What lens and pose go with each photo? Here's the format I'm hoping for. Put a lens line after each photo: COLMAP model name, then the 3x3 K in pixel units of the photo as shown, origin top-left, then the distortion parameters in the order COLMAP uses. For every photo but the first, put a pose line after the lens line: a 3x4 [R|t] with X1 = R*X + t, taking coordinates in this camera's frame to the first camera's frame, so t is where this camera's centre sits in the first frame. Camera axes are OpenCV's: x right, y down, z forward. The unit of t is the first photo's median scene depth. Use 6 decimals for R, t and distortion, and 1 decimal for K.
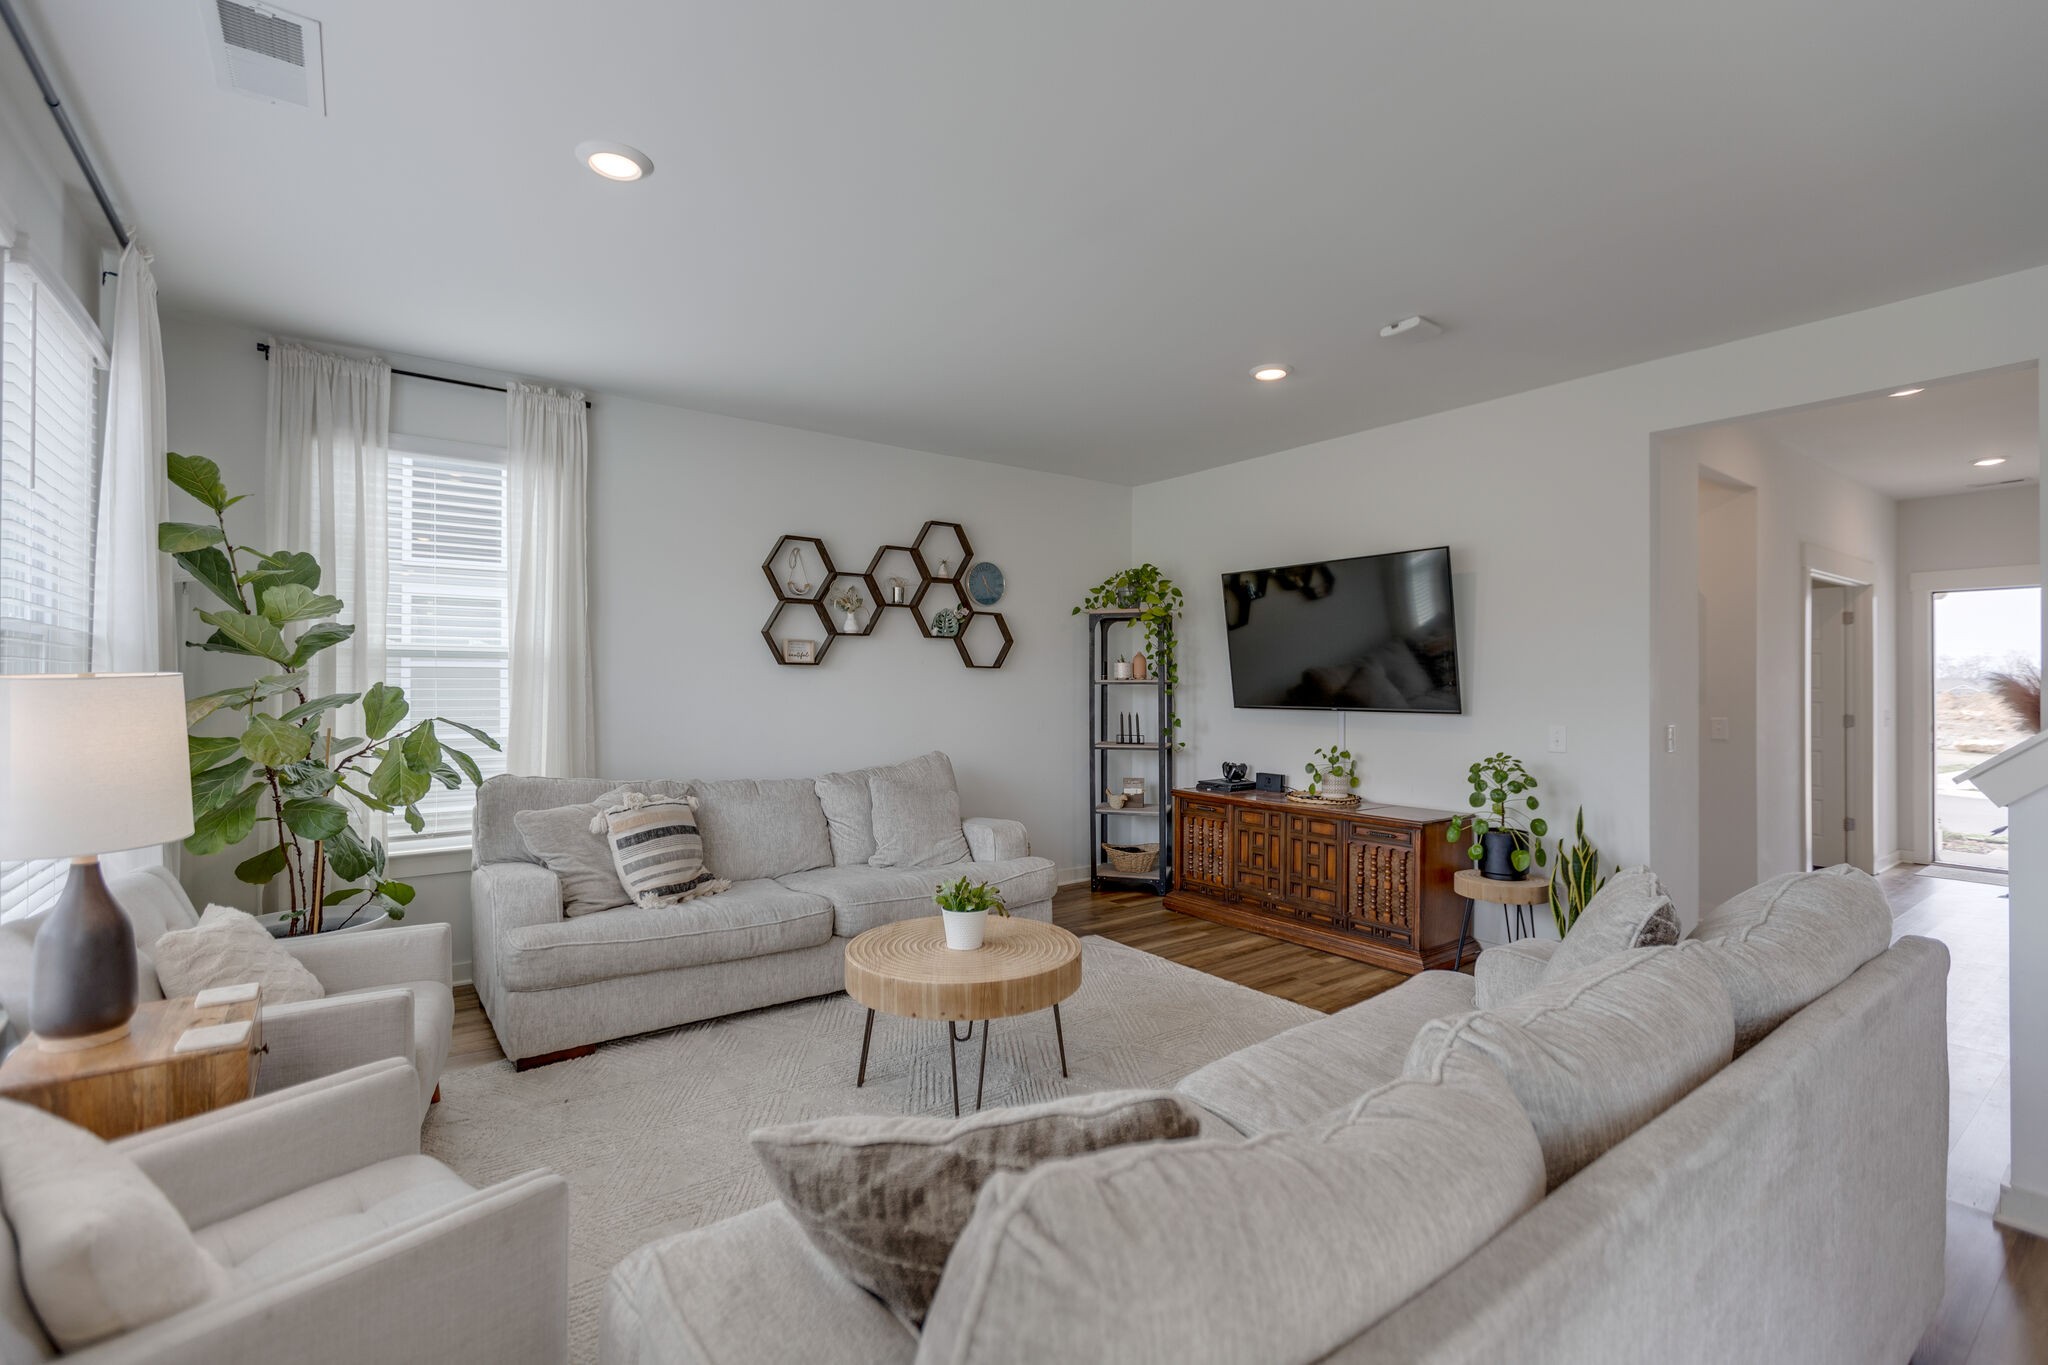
lens RADIAL K [[919.0, 0, 1013.0], [0, 919.0, 686.5], [0, 0, 1]] dist [-0.002962, 0.001069]
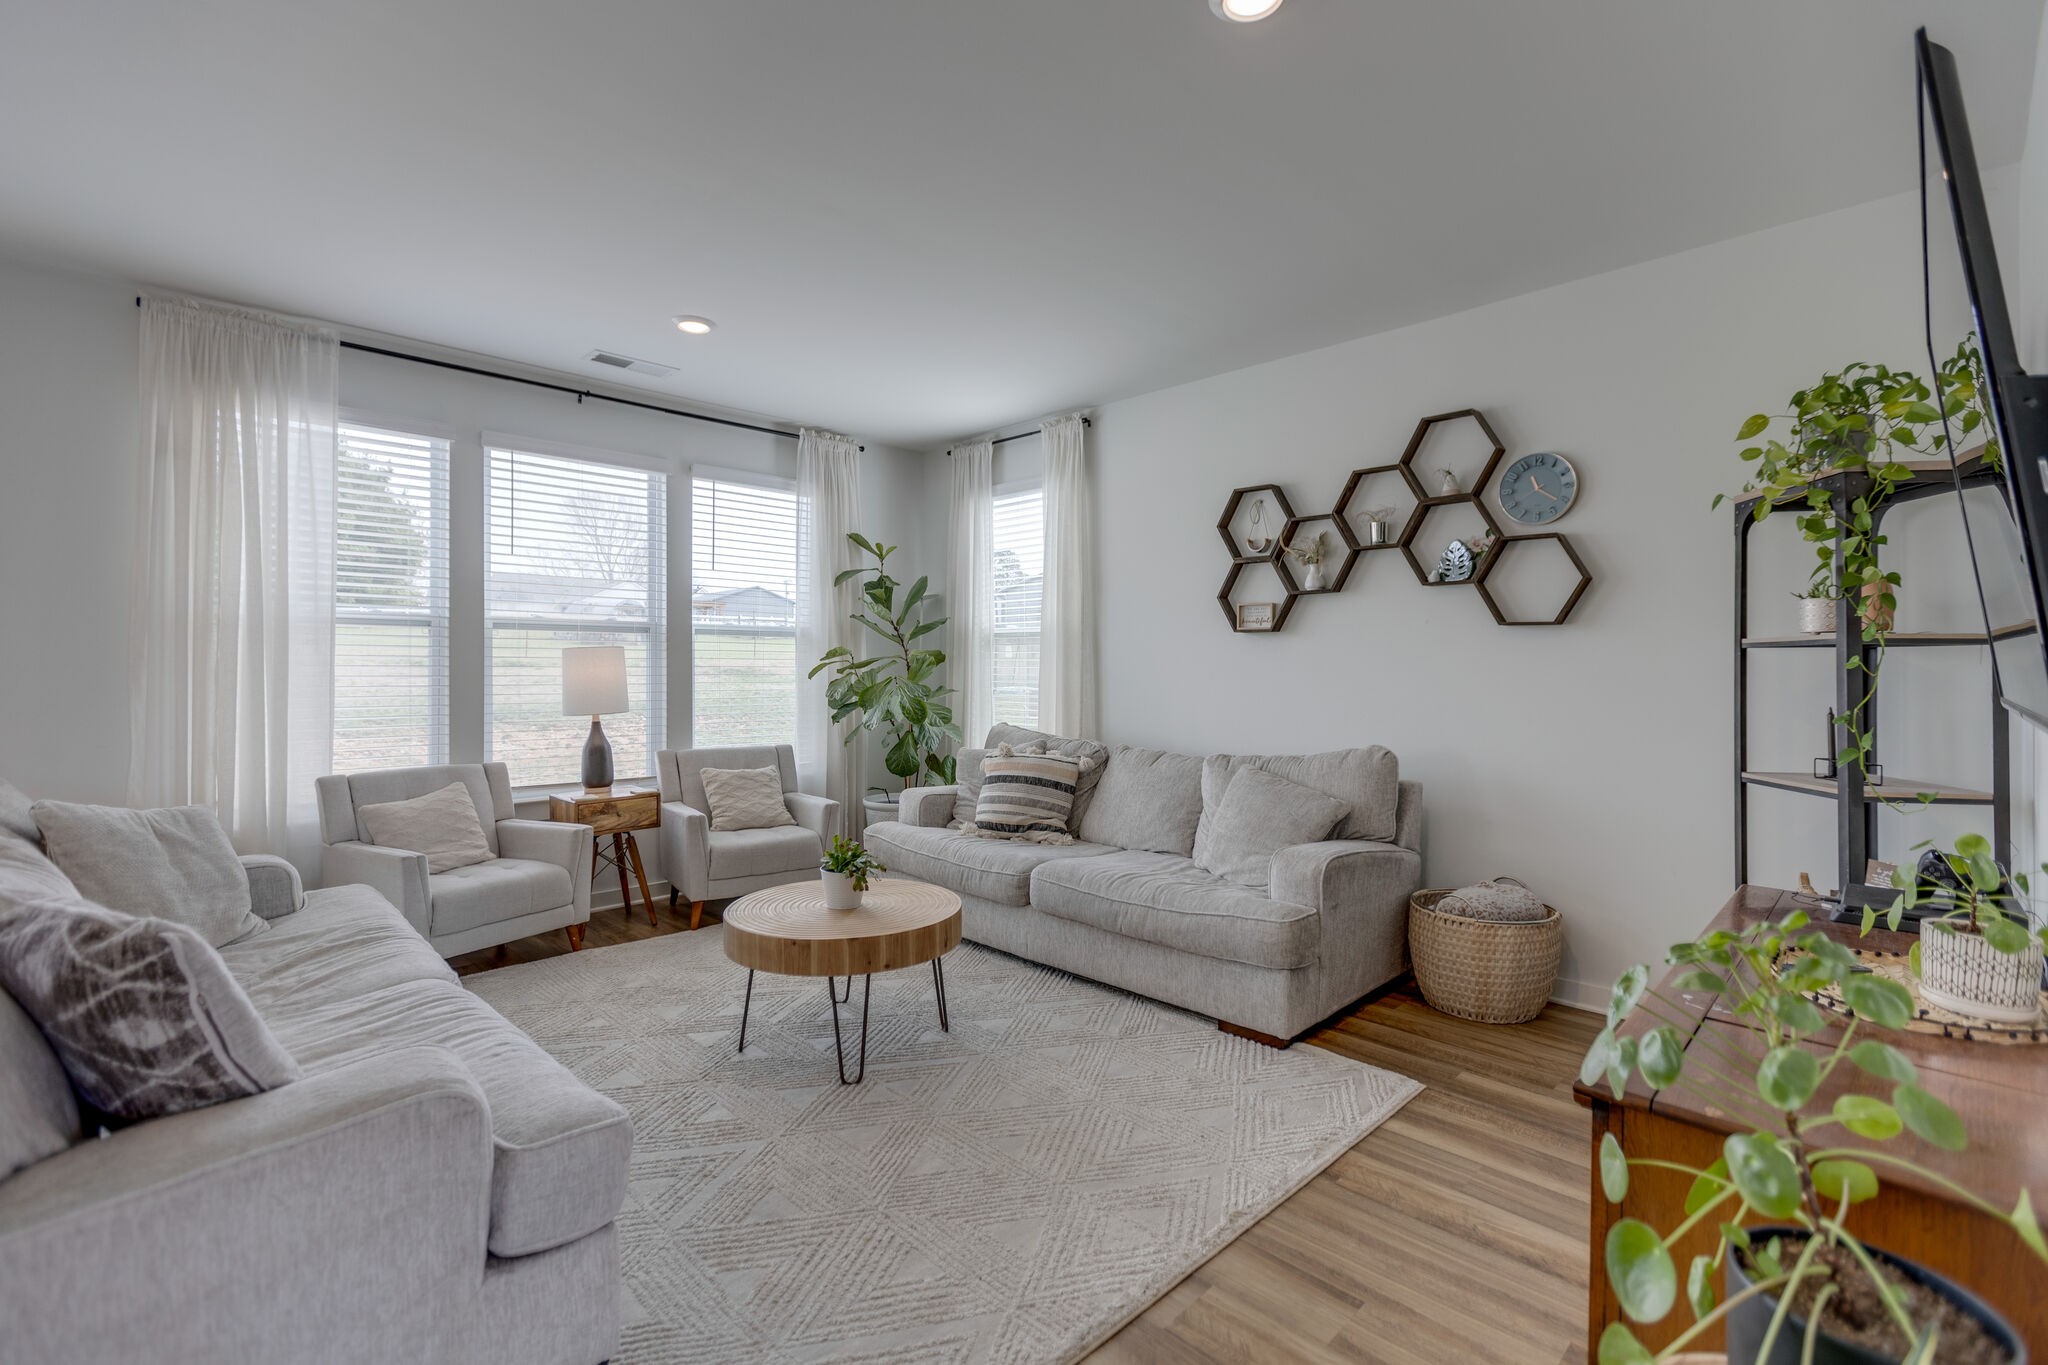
lens RADIAL K [[919.0, 0, 1038.3], [0, 919.0, 669.0], [0, 0, 1]] dist [-0.002962, 0.001069]
pose [[0.150684, 0.007198, -0.988556, 0.589016], [-0.006365, 0.999960, 0.006311, 0.008109], [0.988562, 0.005341, 0.150723, 0.639692]]
